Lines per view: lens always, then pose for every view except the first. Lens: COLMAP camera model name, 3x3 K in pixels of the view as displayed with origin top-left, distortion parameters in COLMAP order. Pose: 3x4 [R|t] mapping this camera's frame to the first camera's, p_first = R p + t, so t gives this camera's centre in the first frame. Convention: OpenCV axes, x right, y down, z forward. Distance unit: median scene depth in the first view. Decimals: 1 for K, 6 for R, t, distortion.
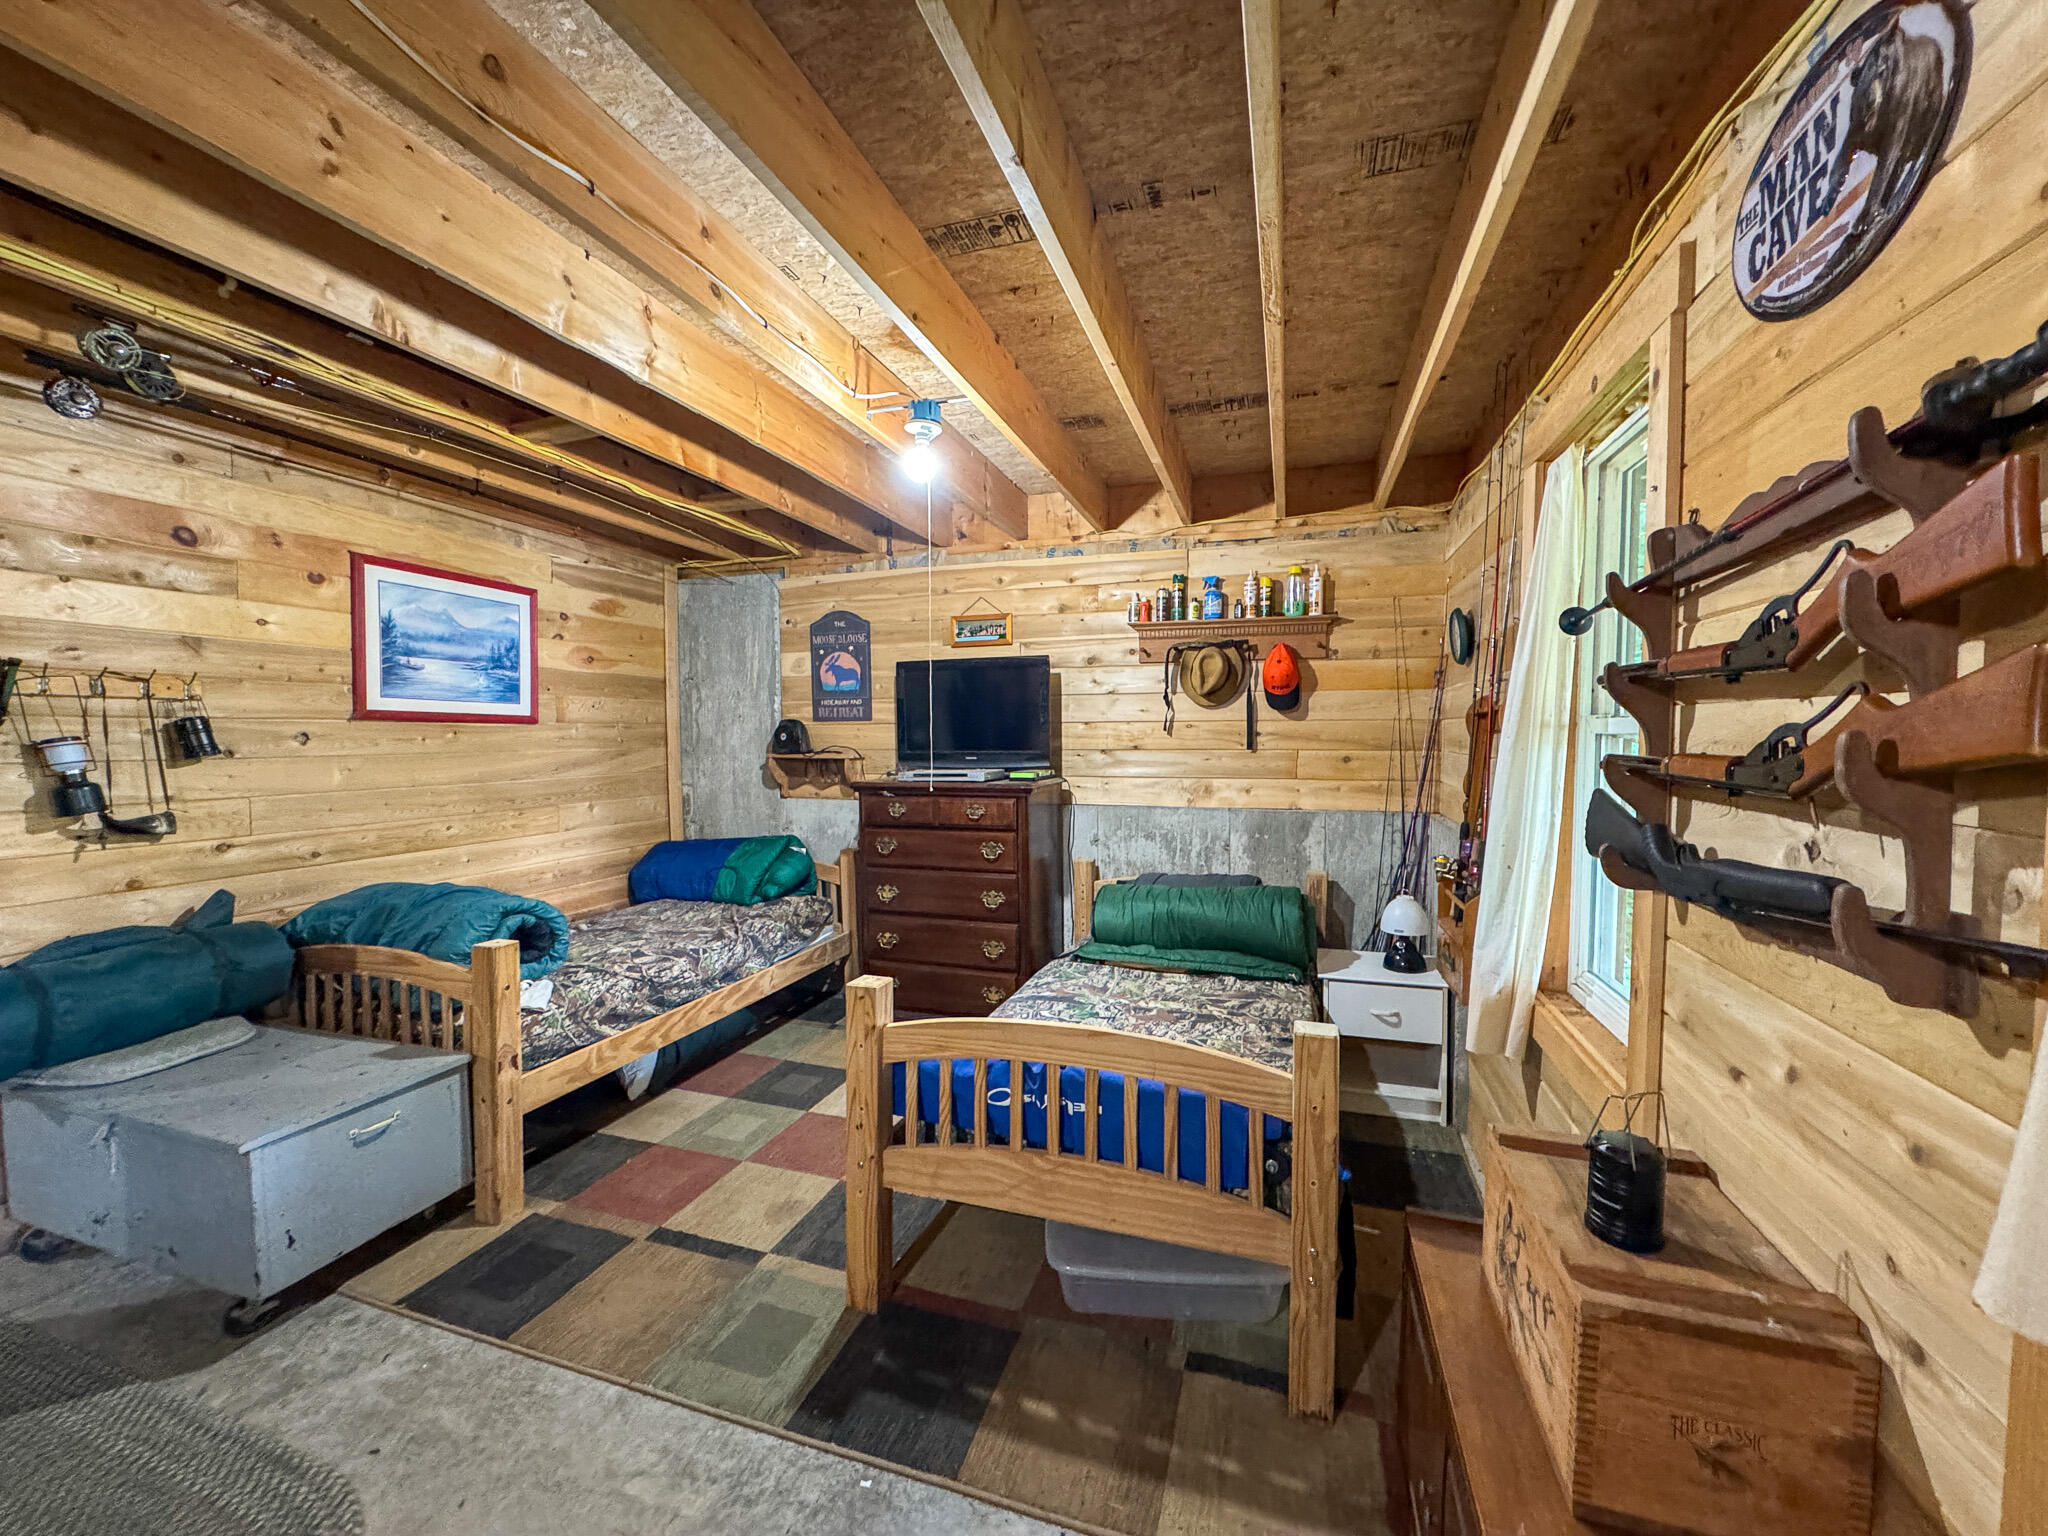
lens RADIAL K [[816.9, 0, 1031.8], [0, 816.9, 773.3], [0, 0, 1]] dist [-0.003324, -0.000018]
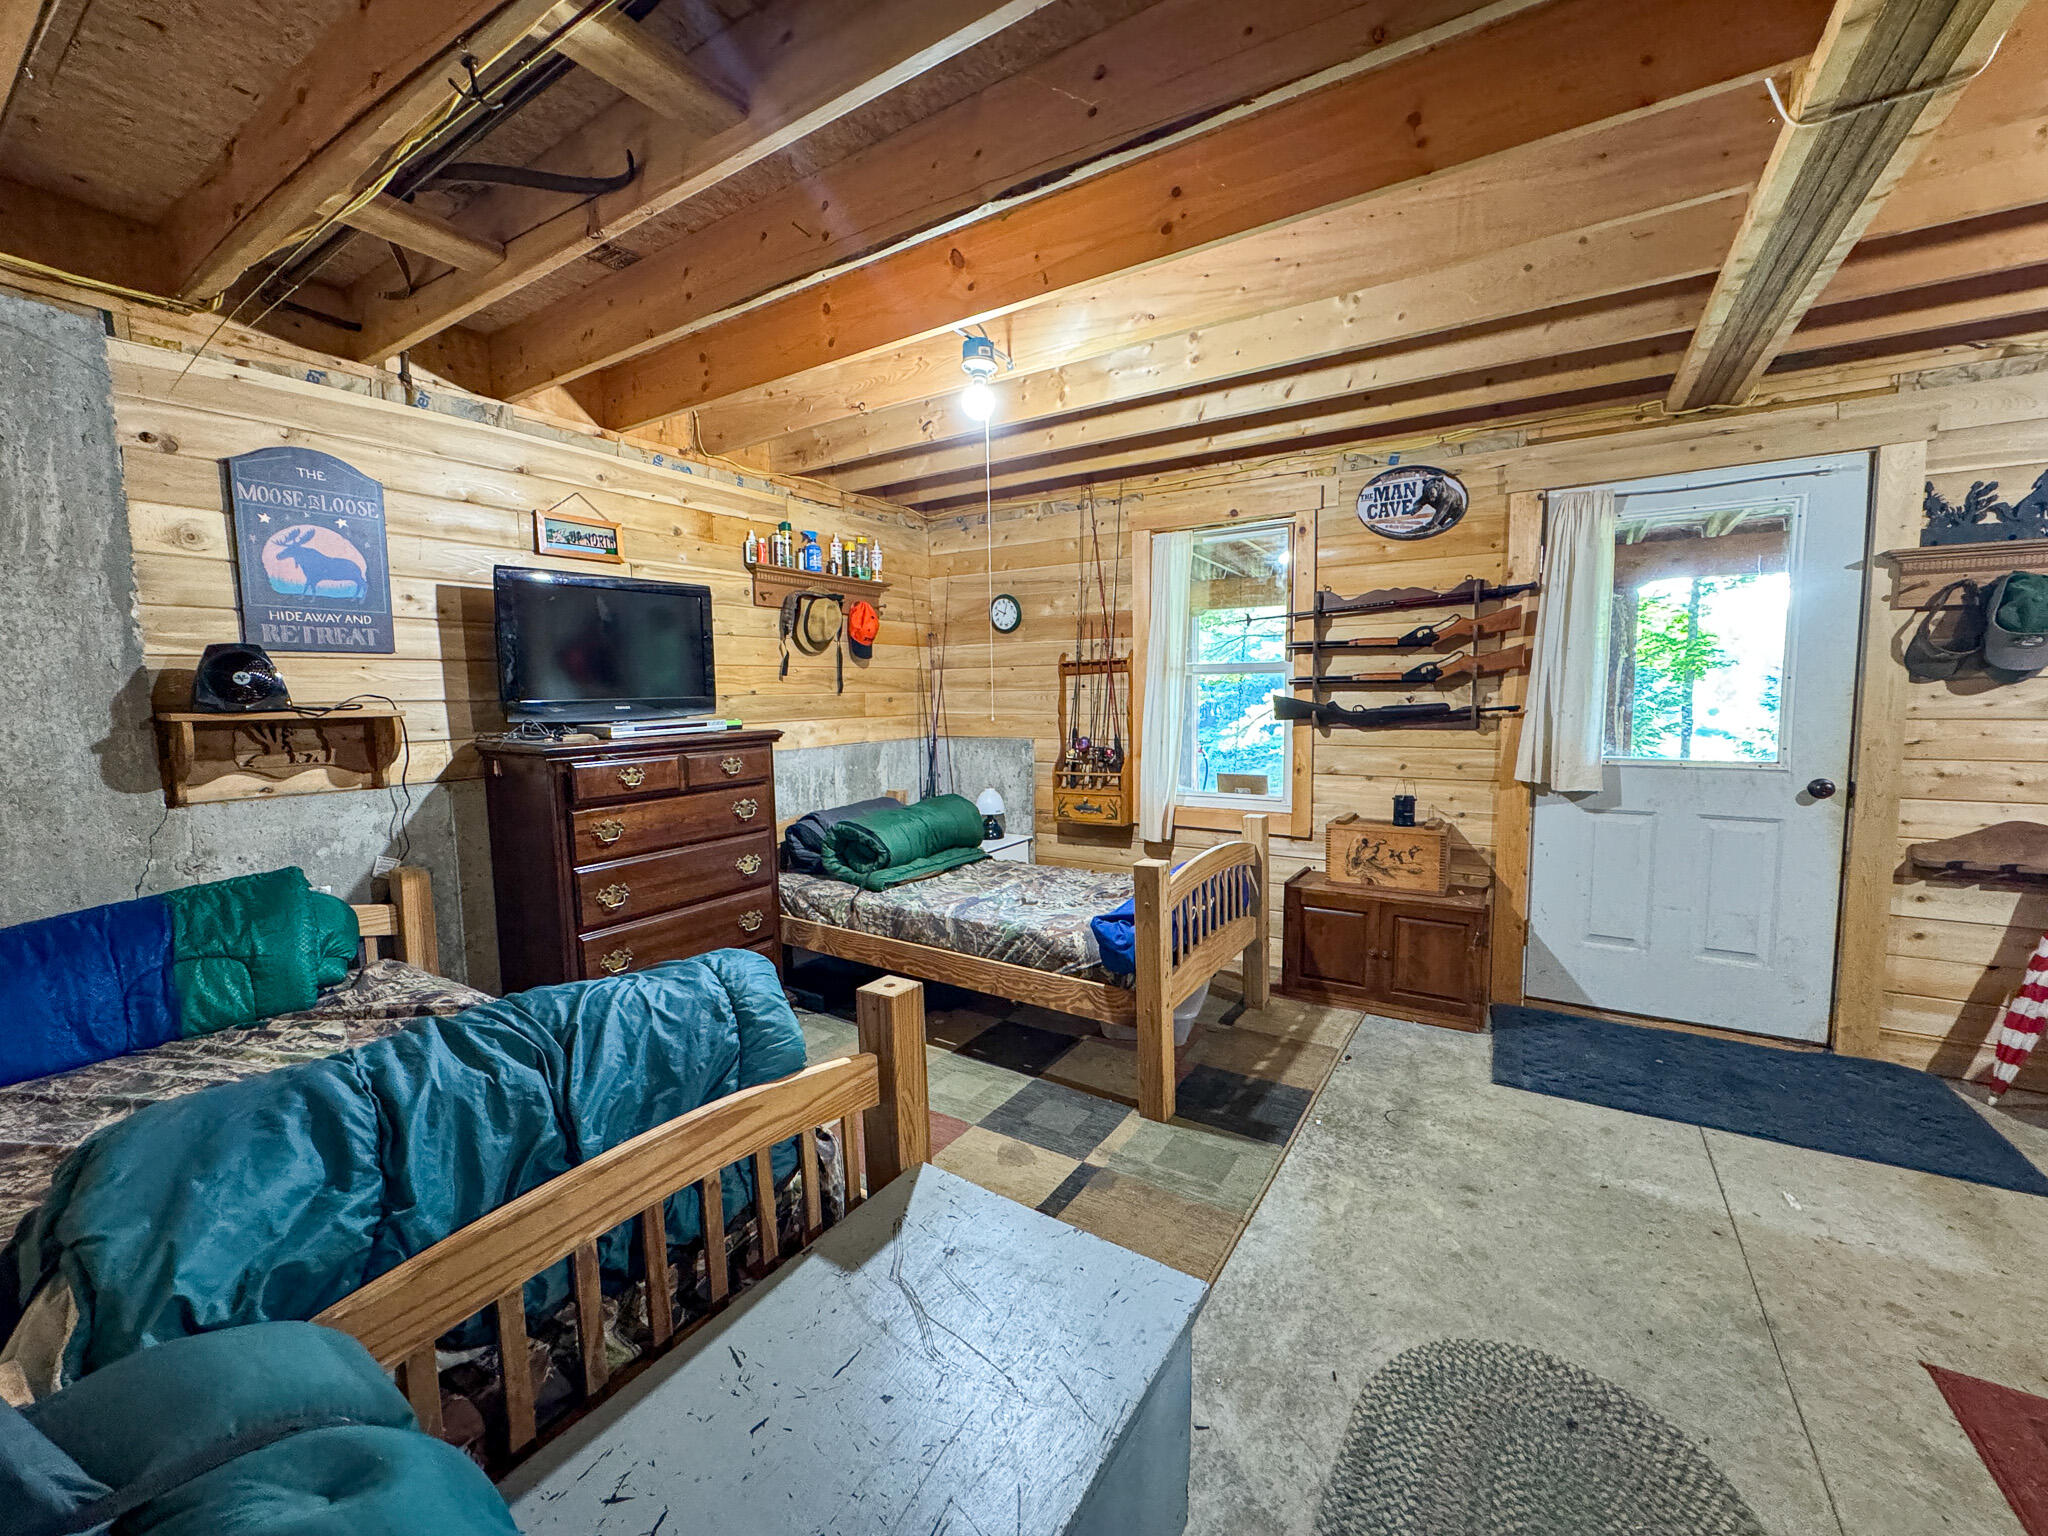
lens RADIAL K [[816.9, 0, 1028.0], [0, 816.9, 769.3], [0, 0, 1]] dist [-0.003324, -0.000018]
pose [[0.243650, -0.094578, 0.965241, -0.720658], [0.063913, 0.994636, 0.081325, 0.001061], [-0.967755, 0.041877, 0.248388, 0.438803]]
